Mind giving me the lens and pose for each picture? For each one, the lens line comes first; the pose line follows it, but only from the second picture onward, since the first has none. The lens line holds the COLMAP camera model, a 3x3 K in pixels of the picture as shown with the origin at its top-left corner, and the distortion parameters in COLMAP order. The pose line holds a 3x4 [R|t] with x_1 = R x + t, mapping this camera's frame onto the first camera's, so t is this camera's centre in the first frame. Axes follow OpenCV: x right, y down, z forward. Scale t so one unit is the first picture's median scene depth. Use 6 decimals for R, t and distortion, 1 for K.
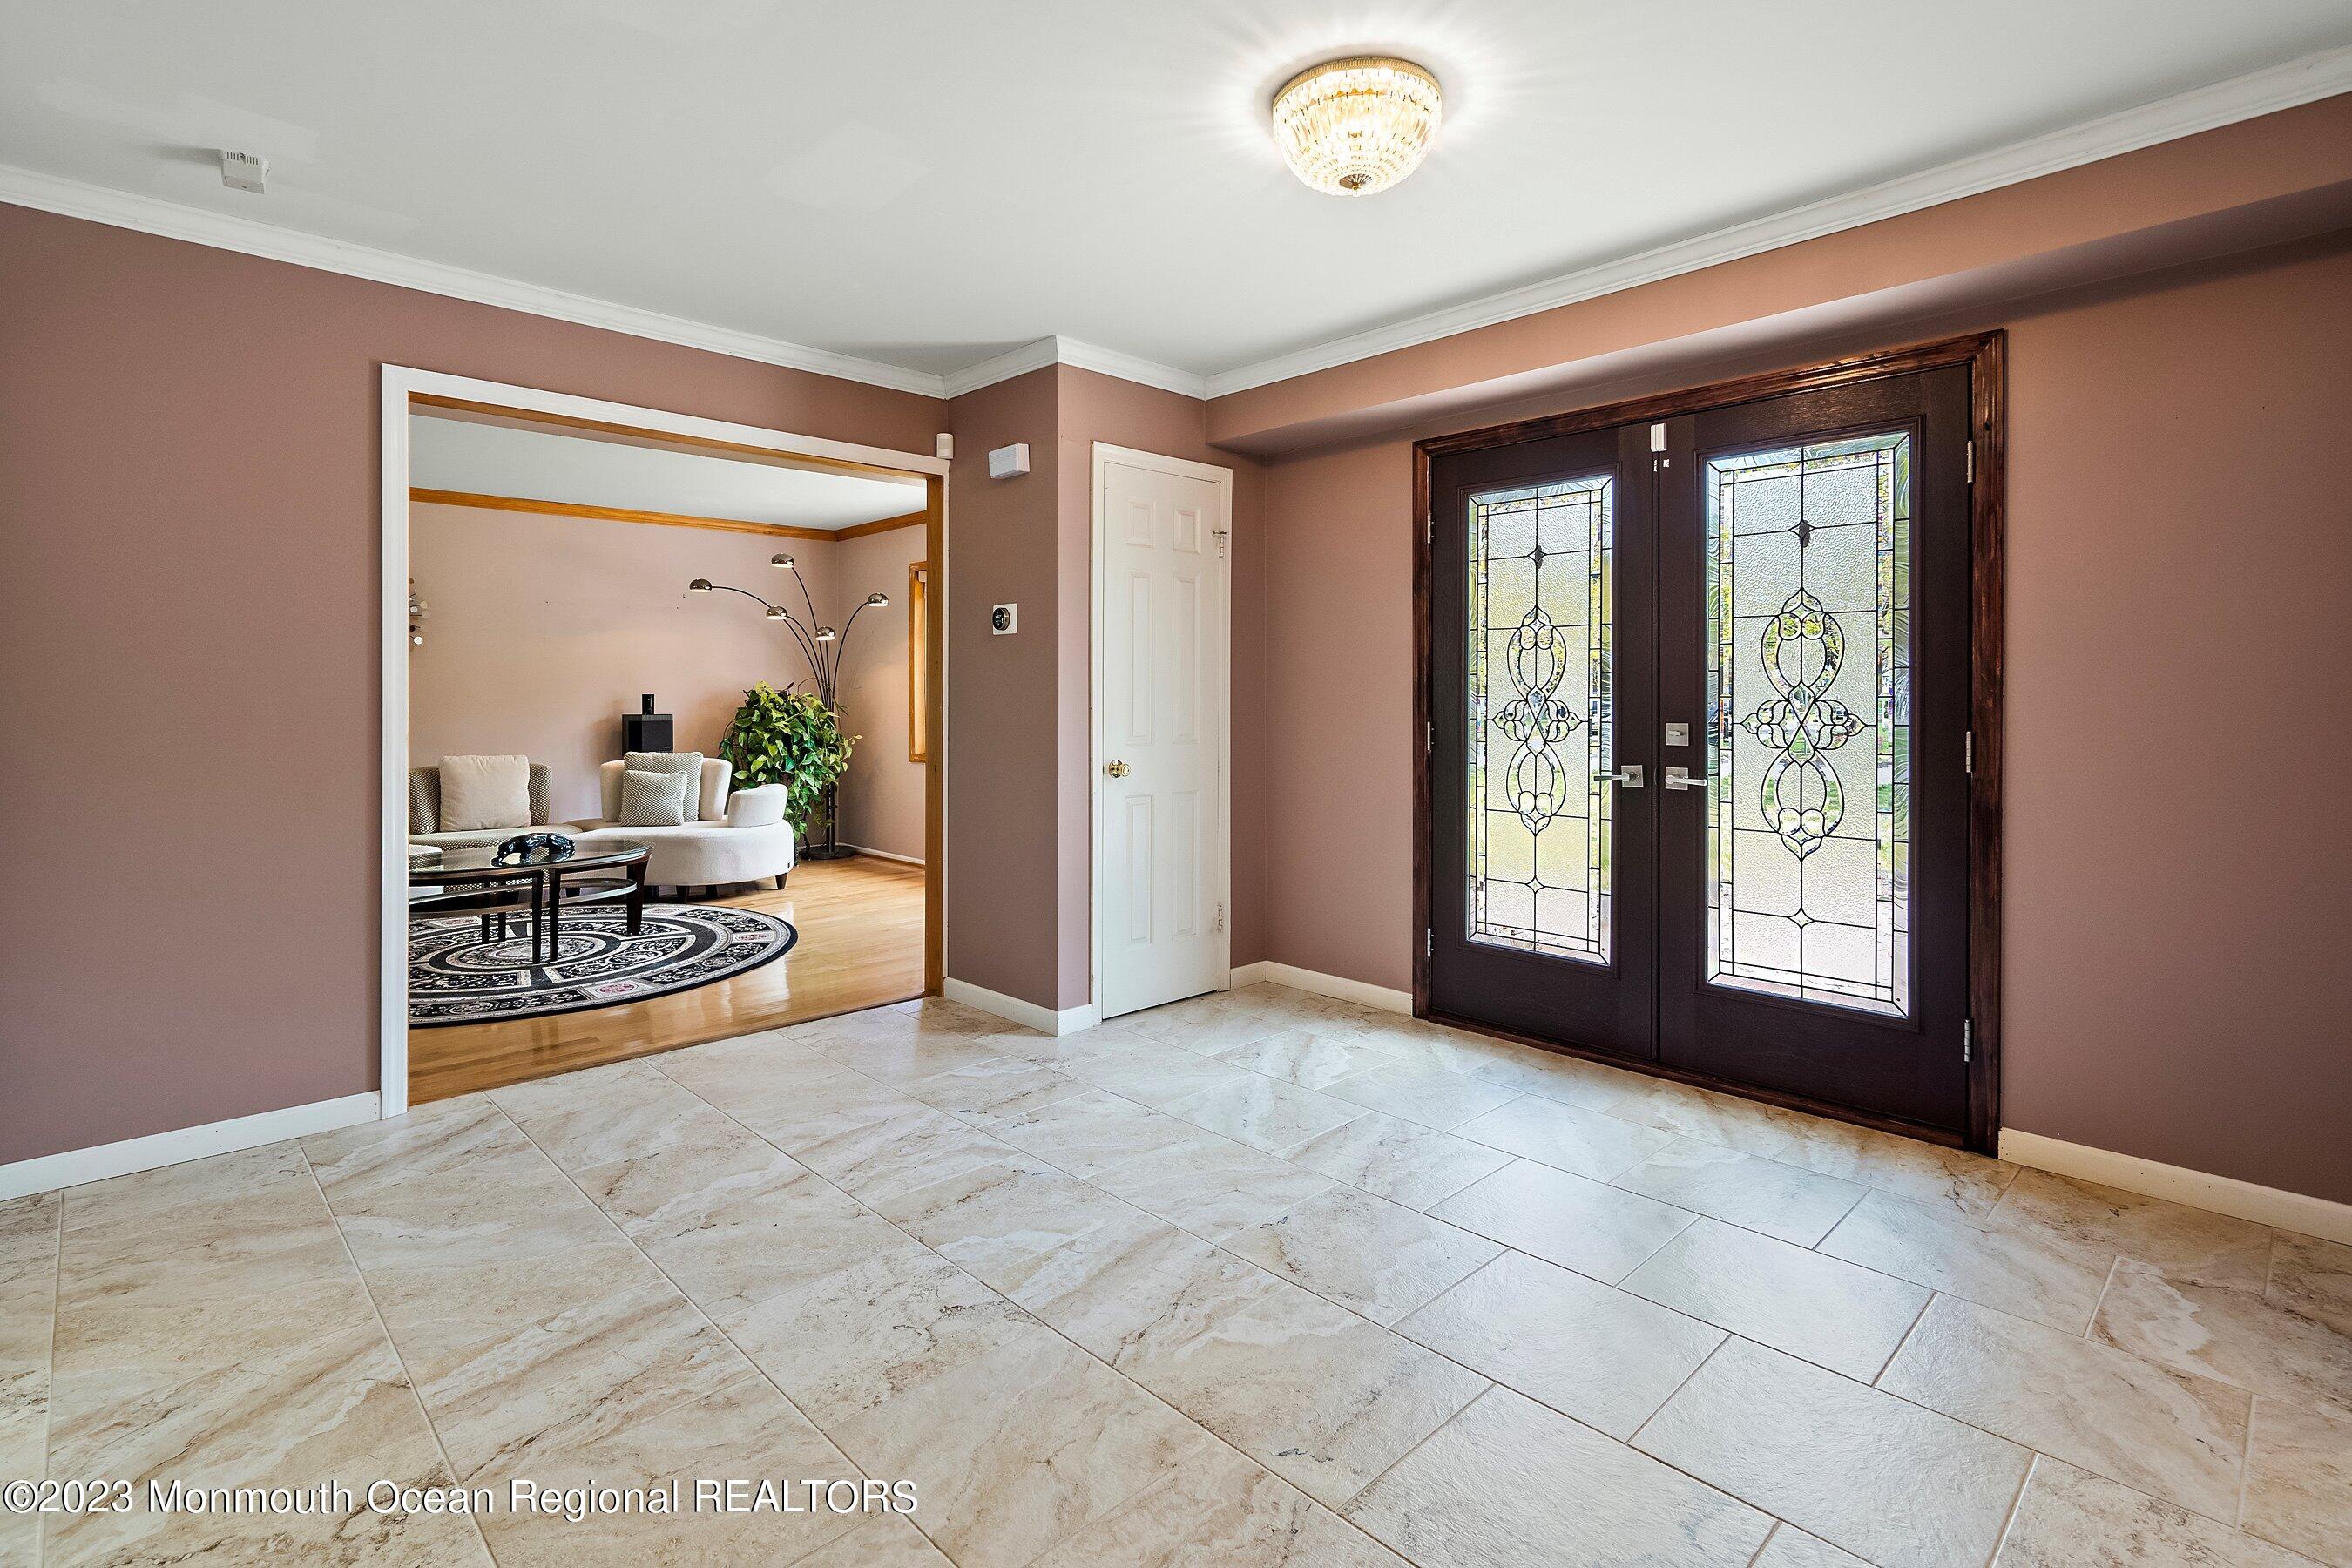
lens RADIAL K [[1129.2, 0, 1173.7], [0, 1129.2, 703.9], [0, 0, 1]] dist [-0.000033, 0.000335]
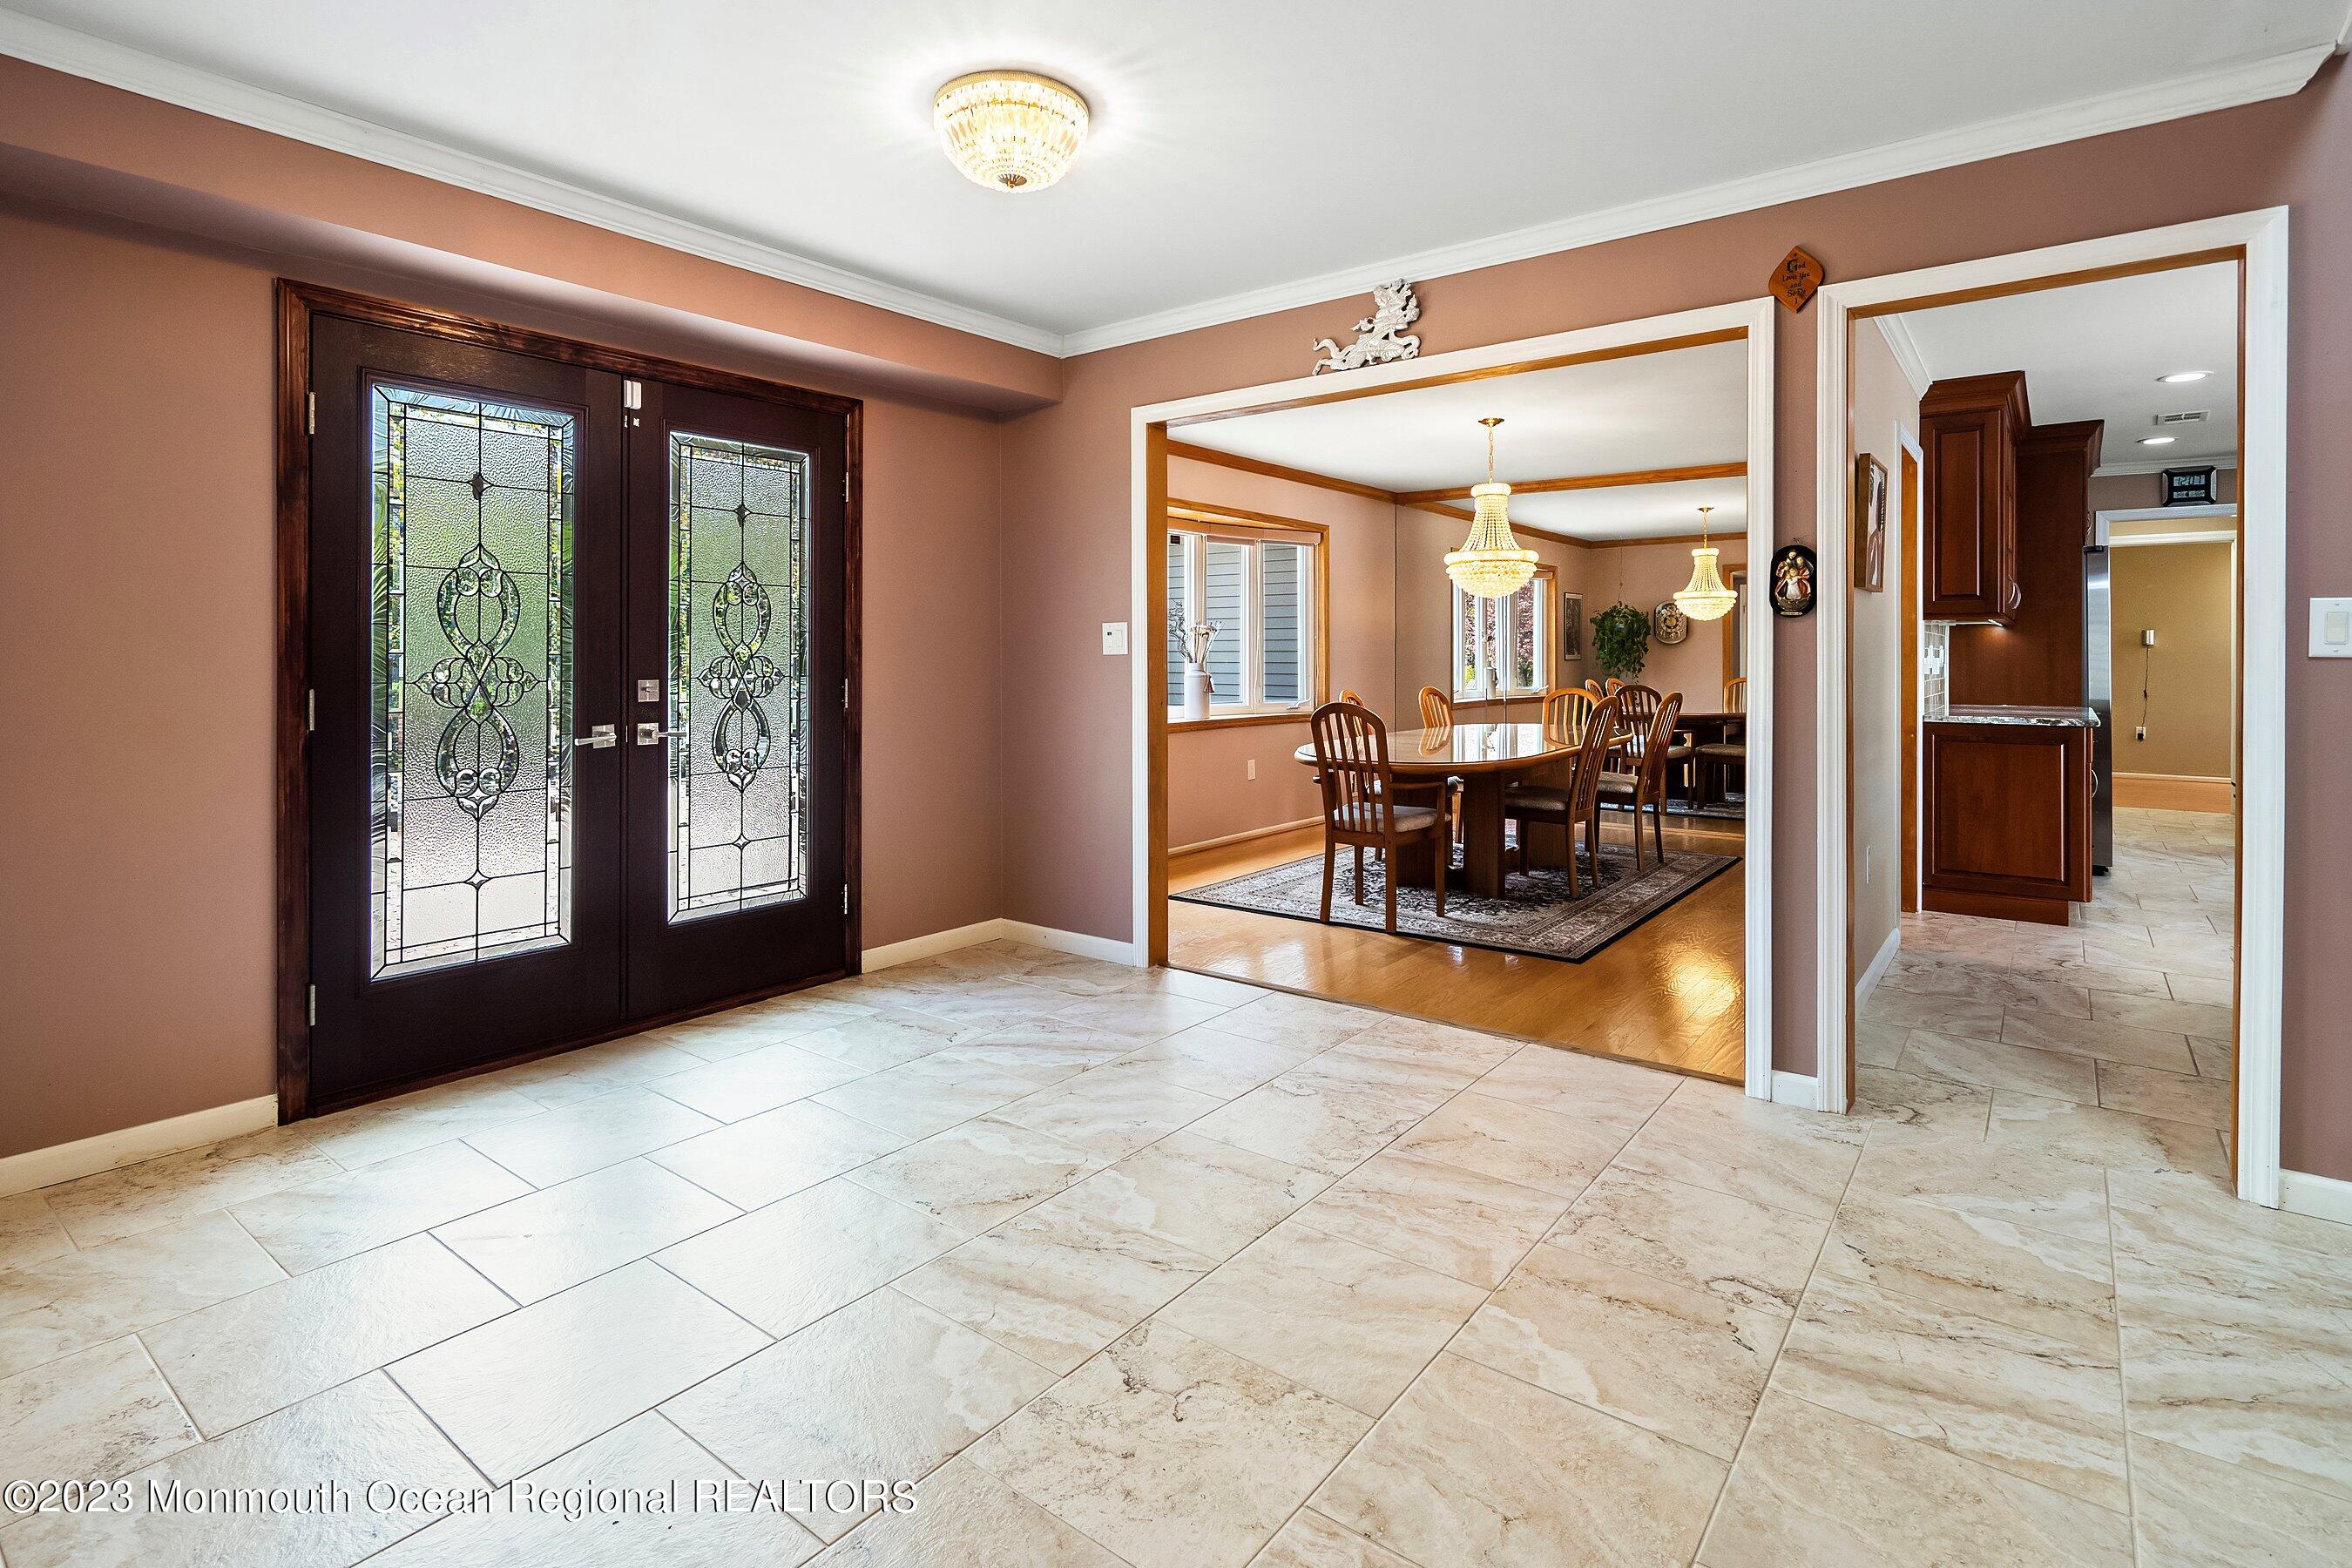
lens RADIAL K [[1133.9, 0, 1169.1], [0, 1133.9, 667.4], [0, 0, 1]] dist [-0.001979, 0.000161]
pose [[-0.133036, -0.008993, 0.991070, -0.705679], [0.006240, 0.999931, 0.009911, -0.001661], [-0.991092, 0.007503, -0.132970, 0.743506]]
